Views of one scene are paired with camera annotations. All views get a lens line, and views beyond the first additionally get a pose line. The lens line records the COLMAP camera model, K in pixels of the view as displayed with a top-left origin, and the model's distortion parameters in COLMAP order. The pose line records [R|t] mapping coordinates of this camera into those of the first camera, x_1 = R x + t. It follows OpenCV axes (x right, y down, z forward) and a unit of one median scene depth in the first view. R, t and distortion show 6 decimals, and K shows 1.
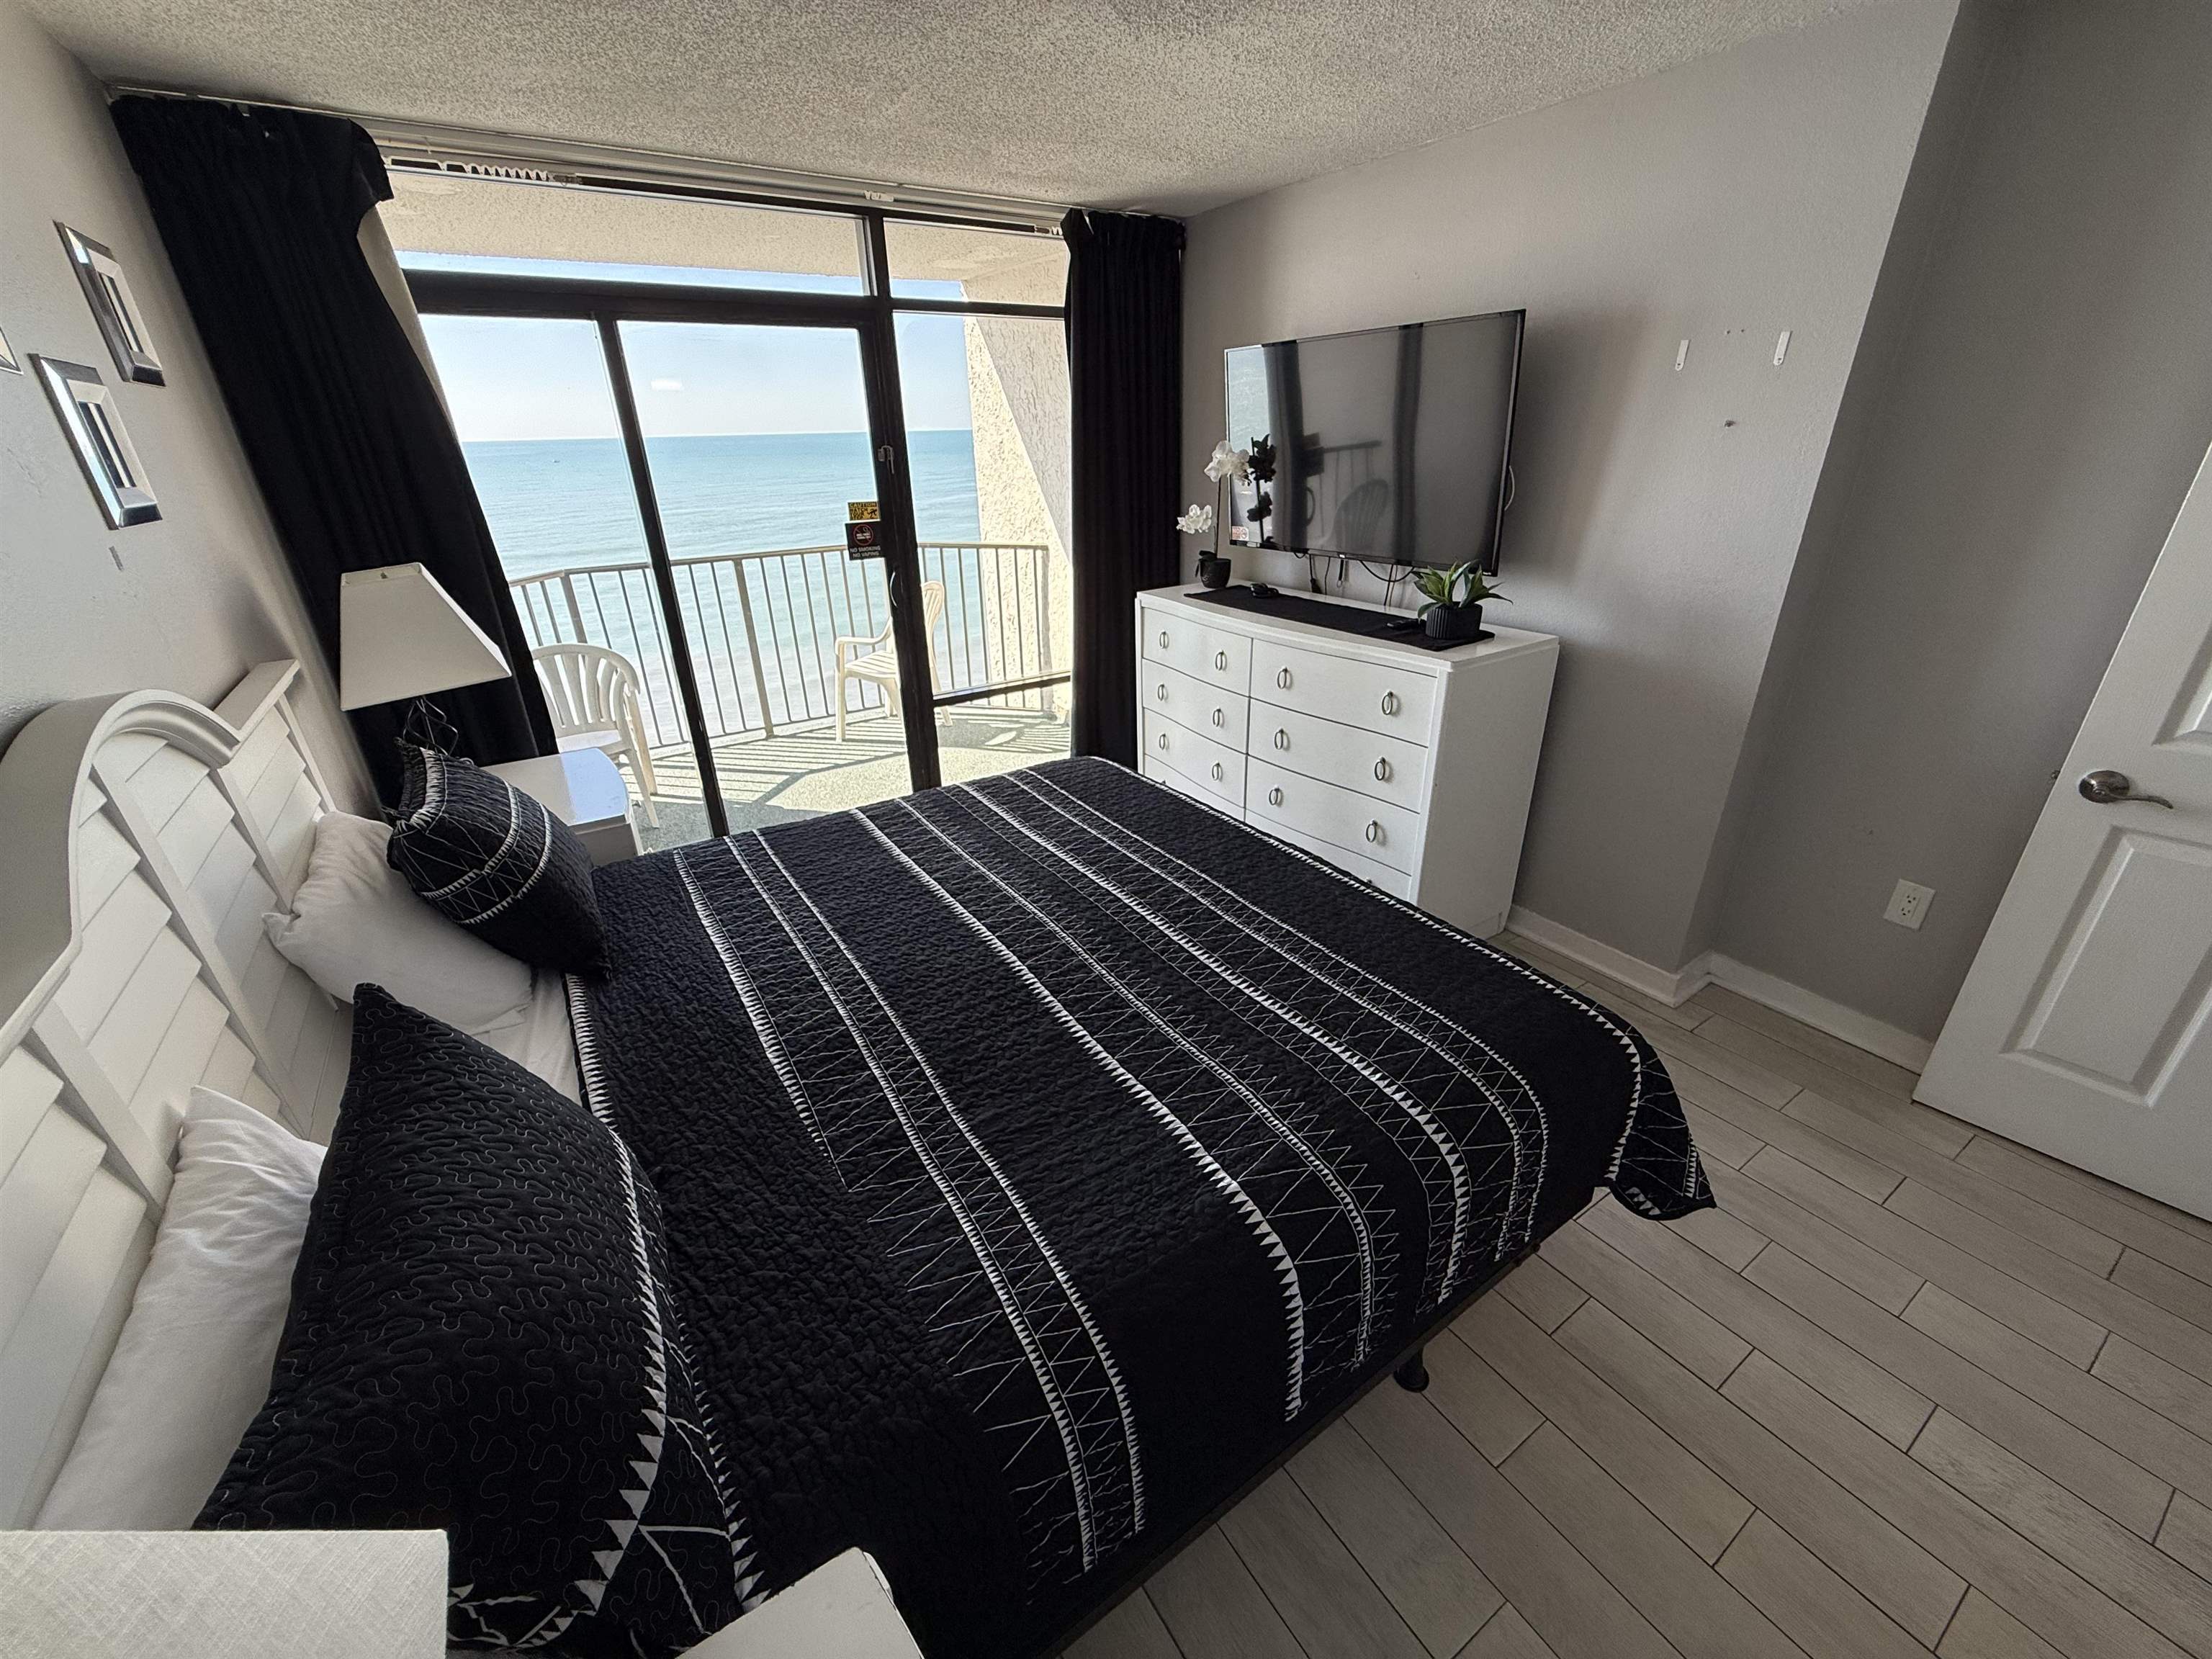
lens RADIAL K [[881.6, 0, 1107.7], [0, 881.6, 833.5], [0, 0, 1]] dist [-0.000655, 0.000106]
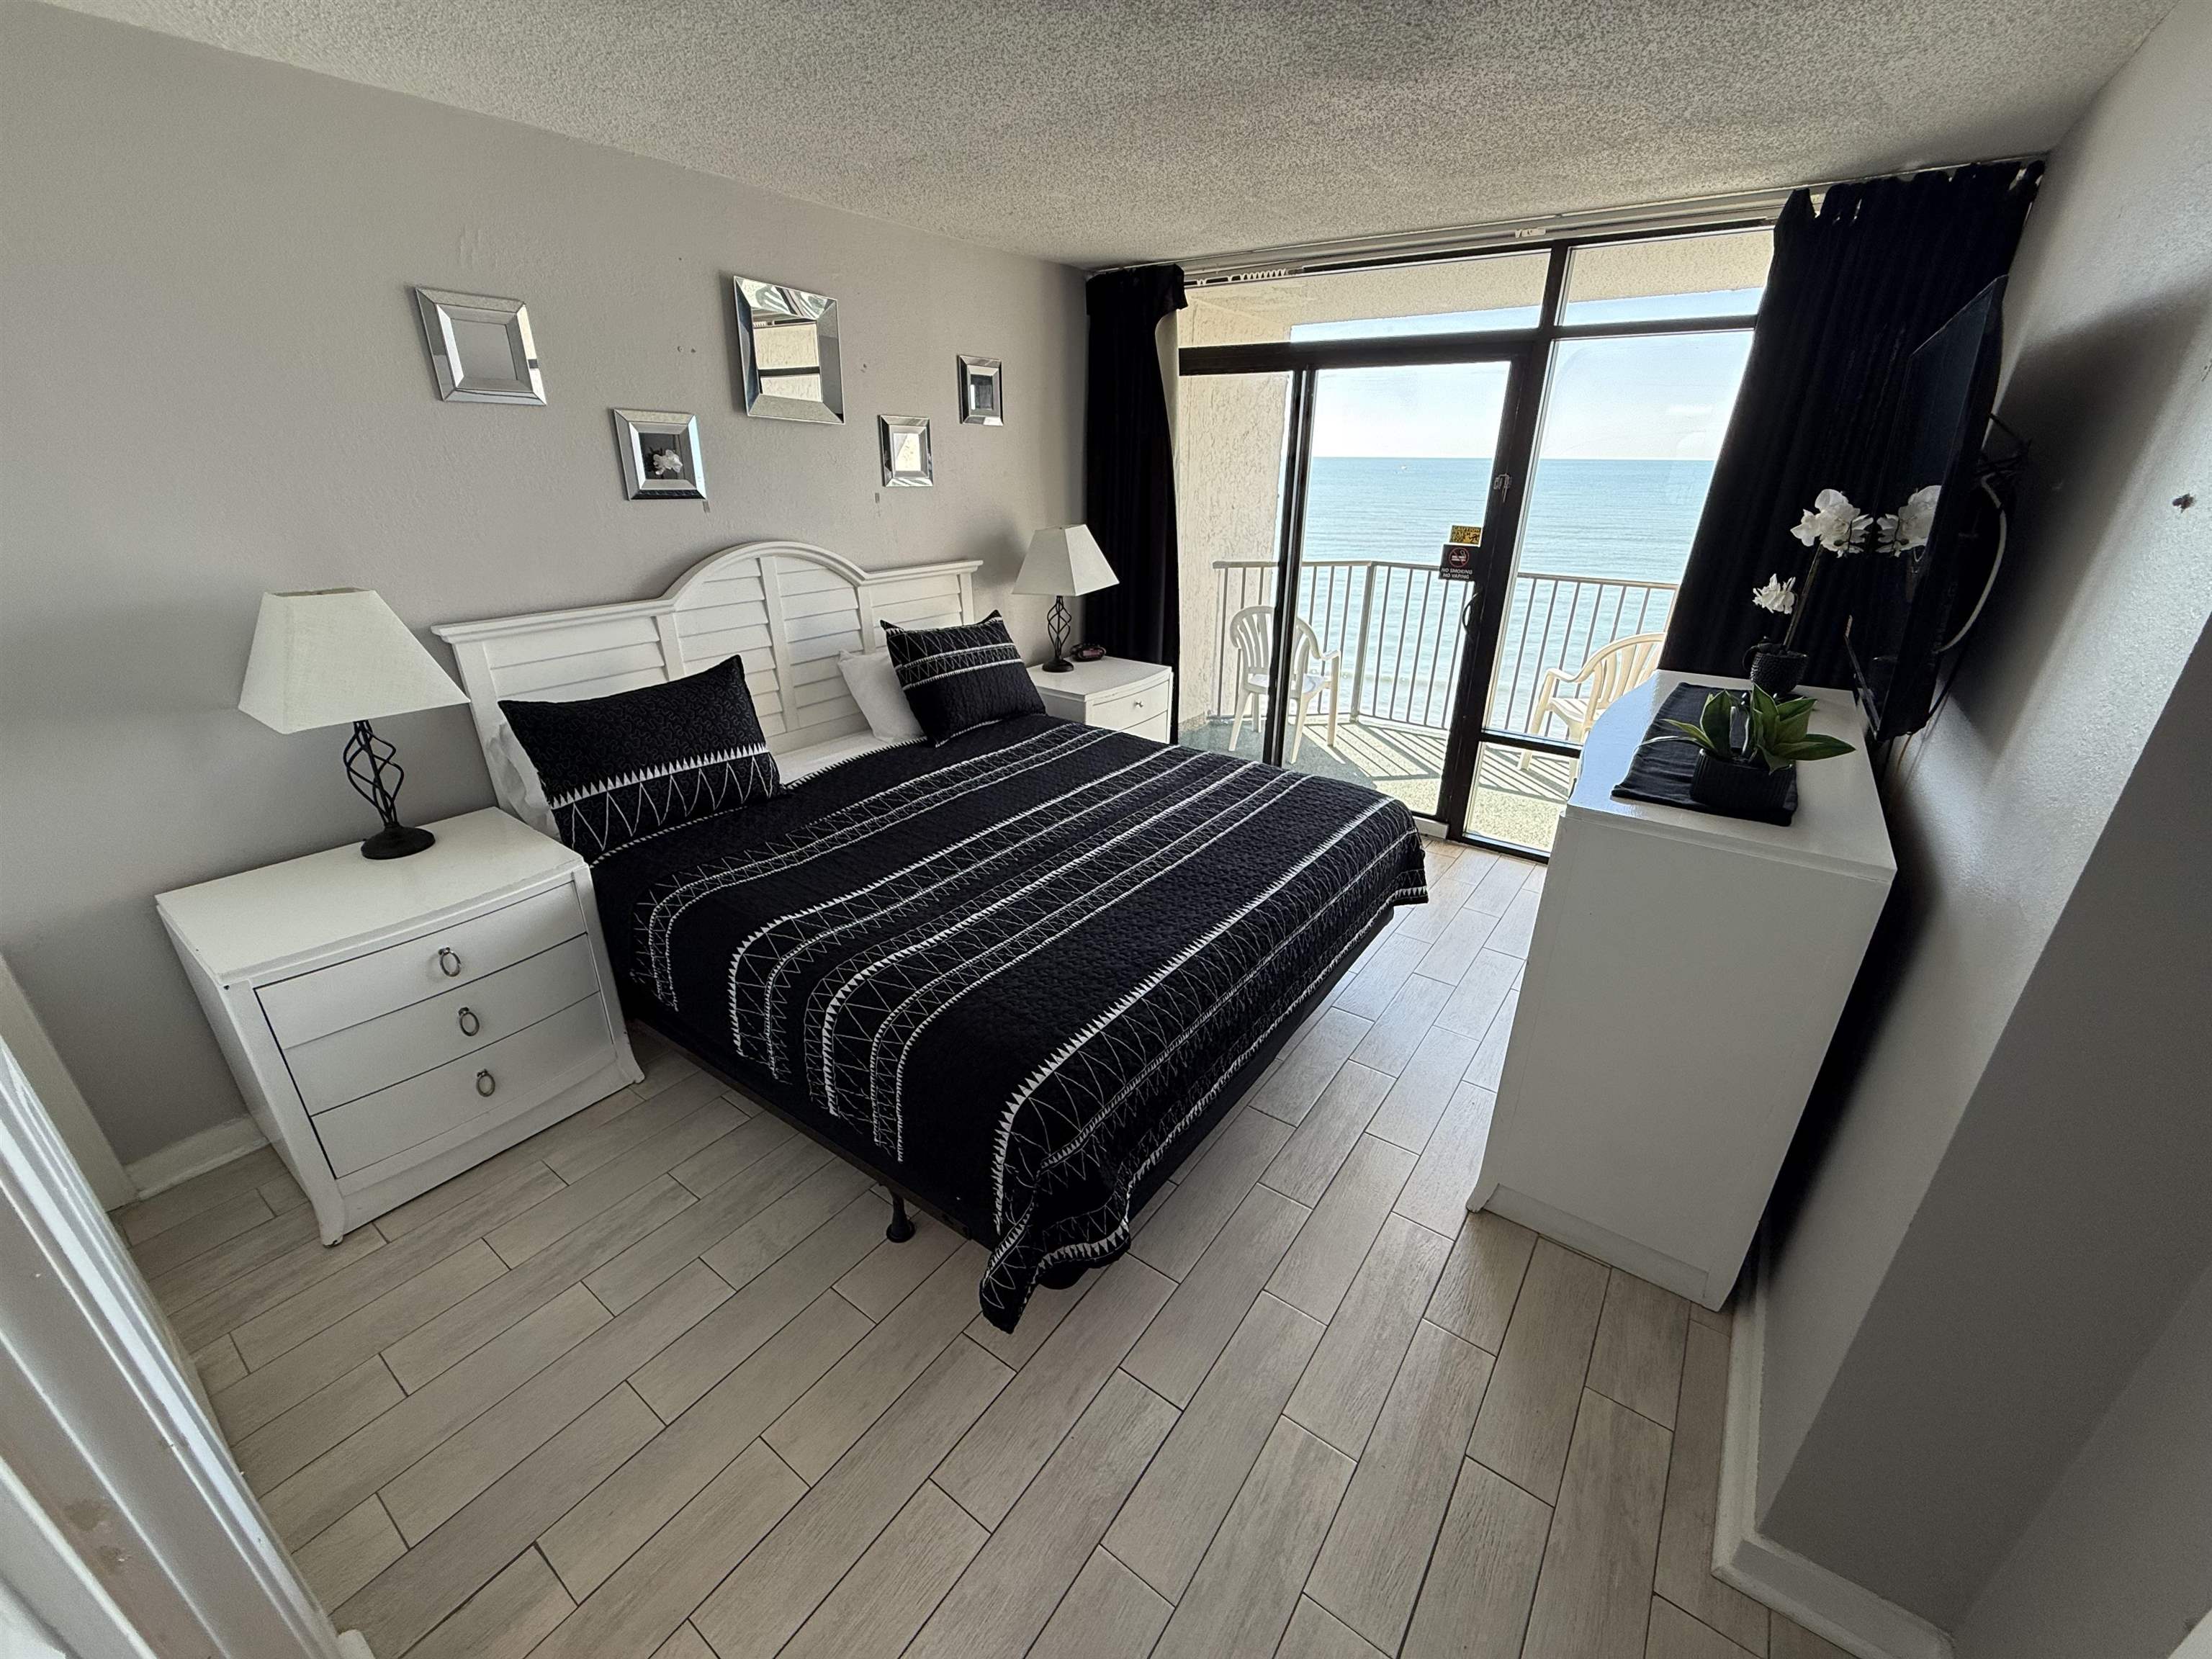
lens RADIAL K [[881.6, 0, 1110.3], [0, 881.6, 836.1], [0, 0, 1]] dist [-0.000655, 0.000106]
pose [[0.355327, 0.395492, -0.846953, 0.632654], [-0.408642, 0.880634, 0.239780, -0.138953], [0.840687, 0.260900, 0.474528, 0.261193]]
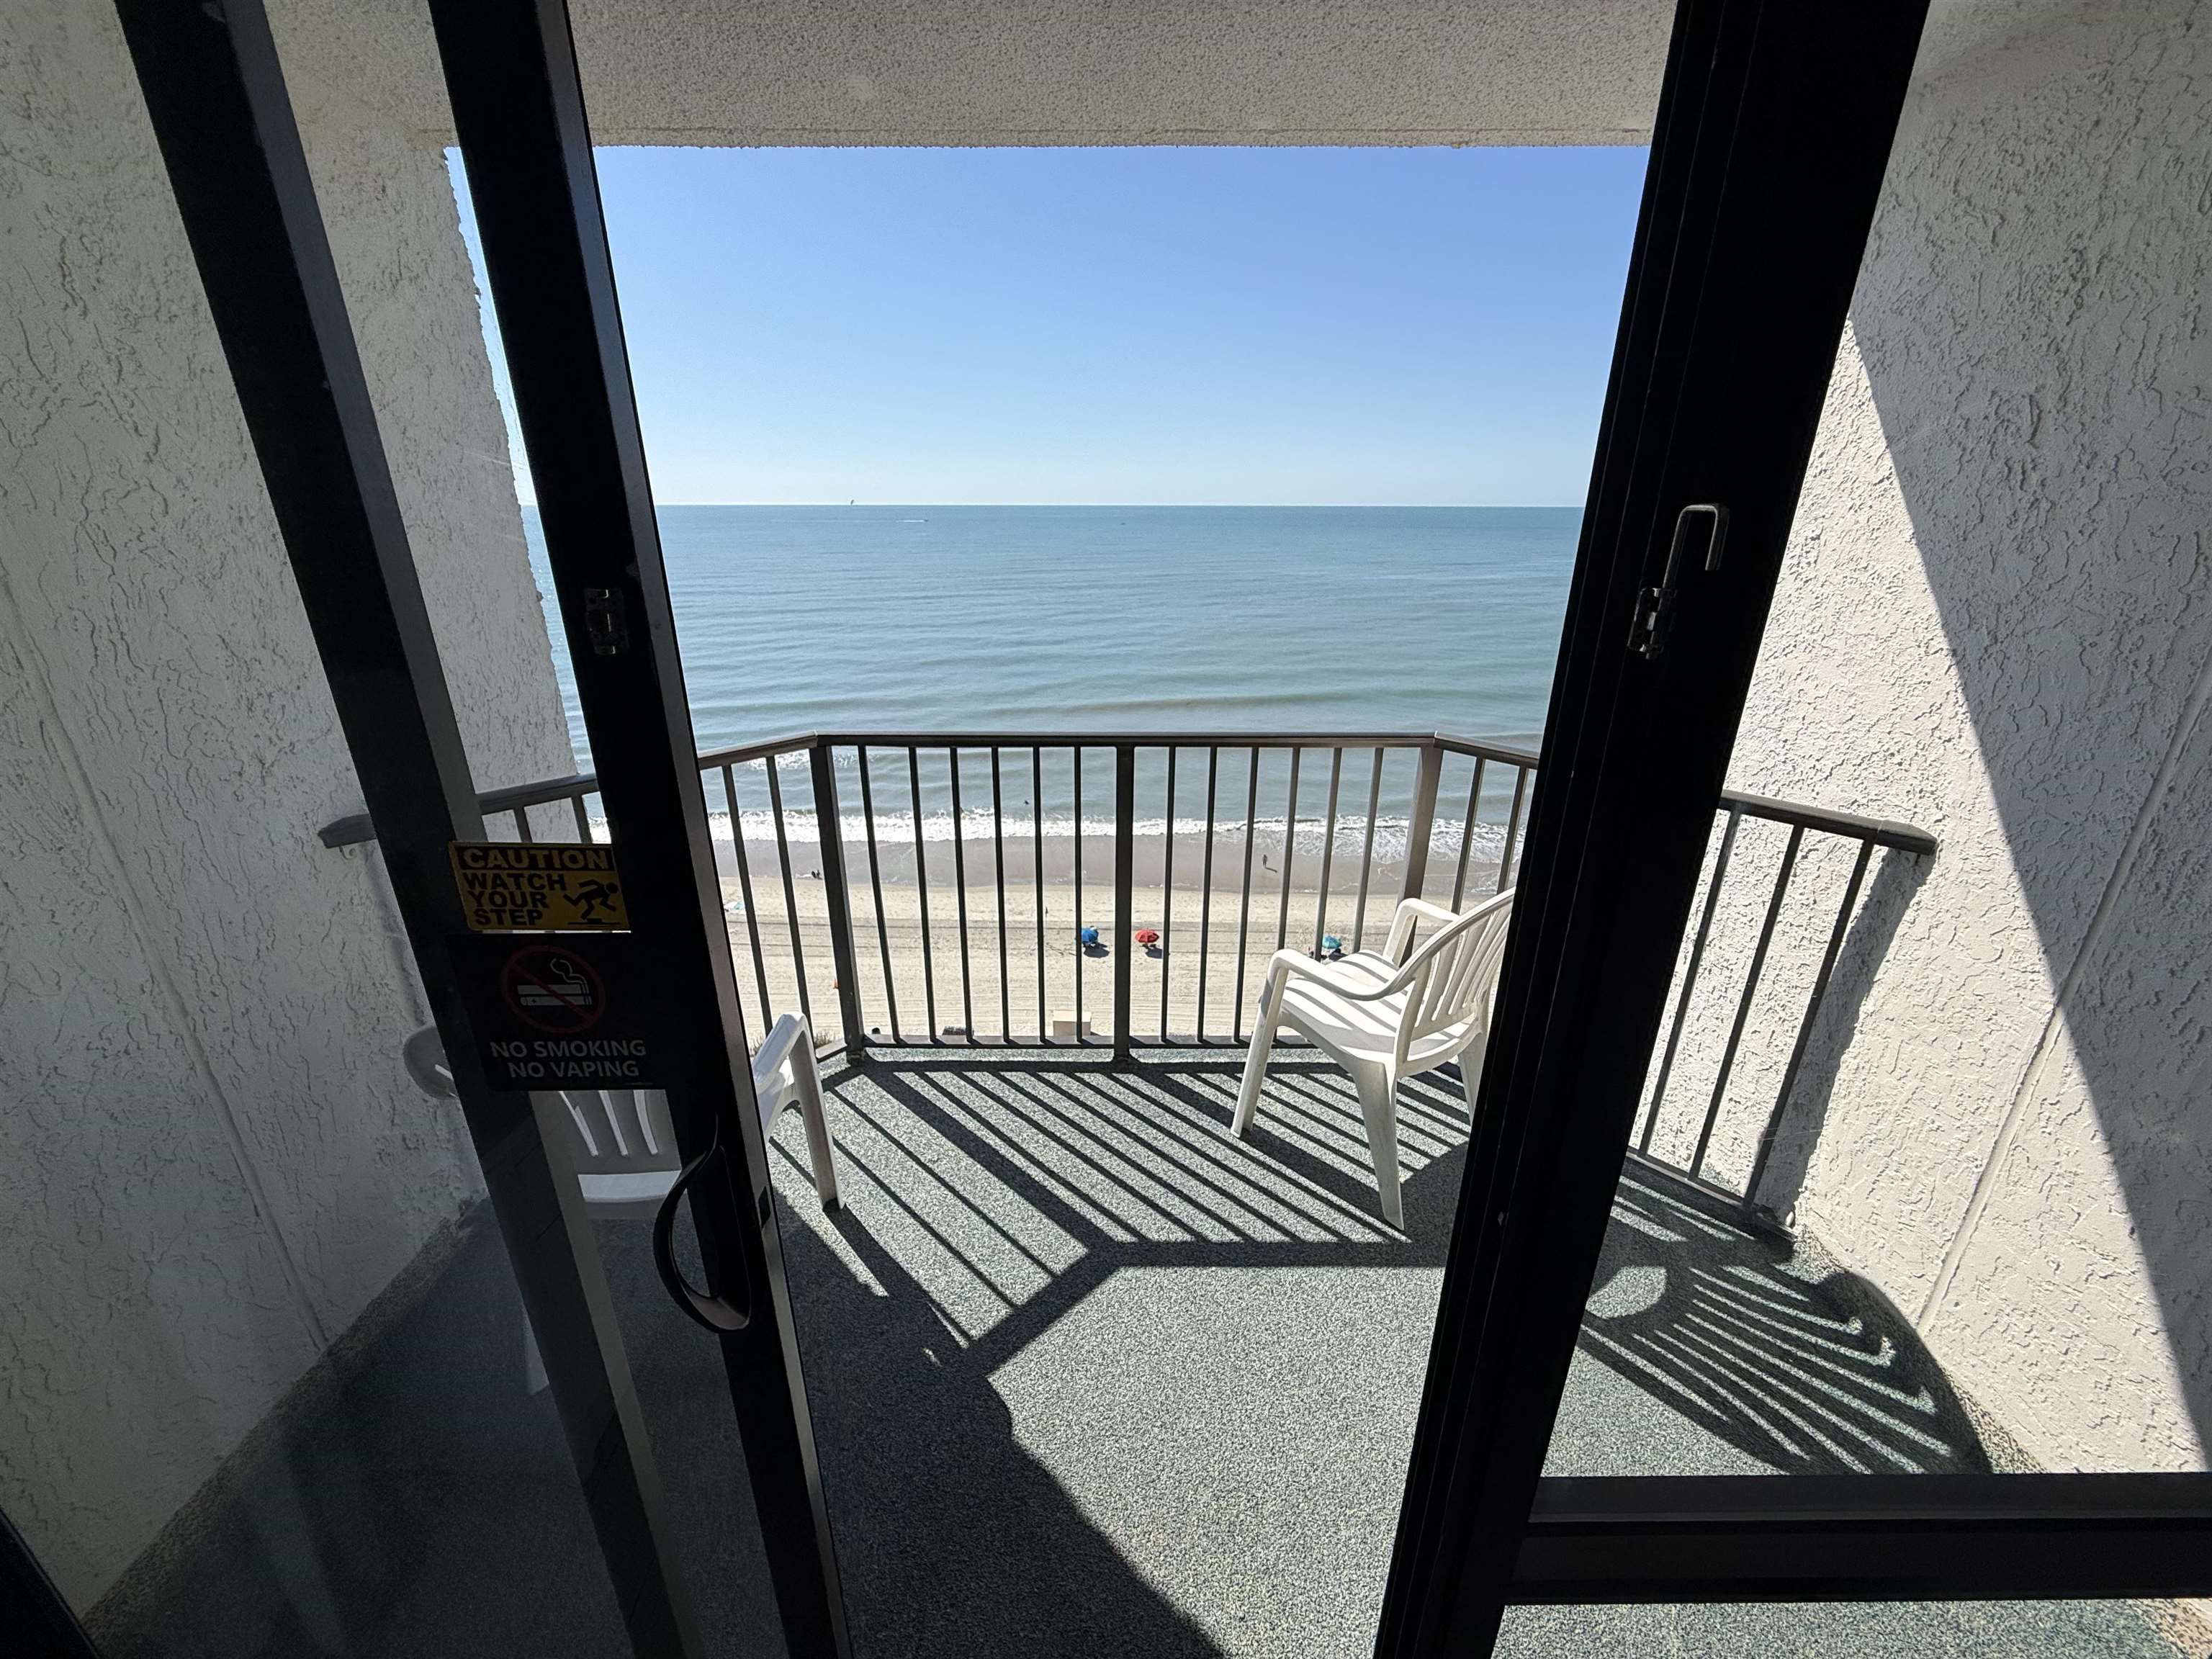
lens RADIAL K [[881.6, 0, 1103.3], [0, 881.6, 830.3], [0, 0, 1]] dist [-0.000655, 0.000106]
pose [[0.837136, 0.210560, -0.504844, -0.251567], [-0.247459, 0.968878, -0.006241, -0.383021], [0.487818, 0.130153, 0.863188, 0.847054]]
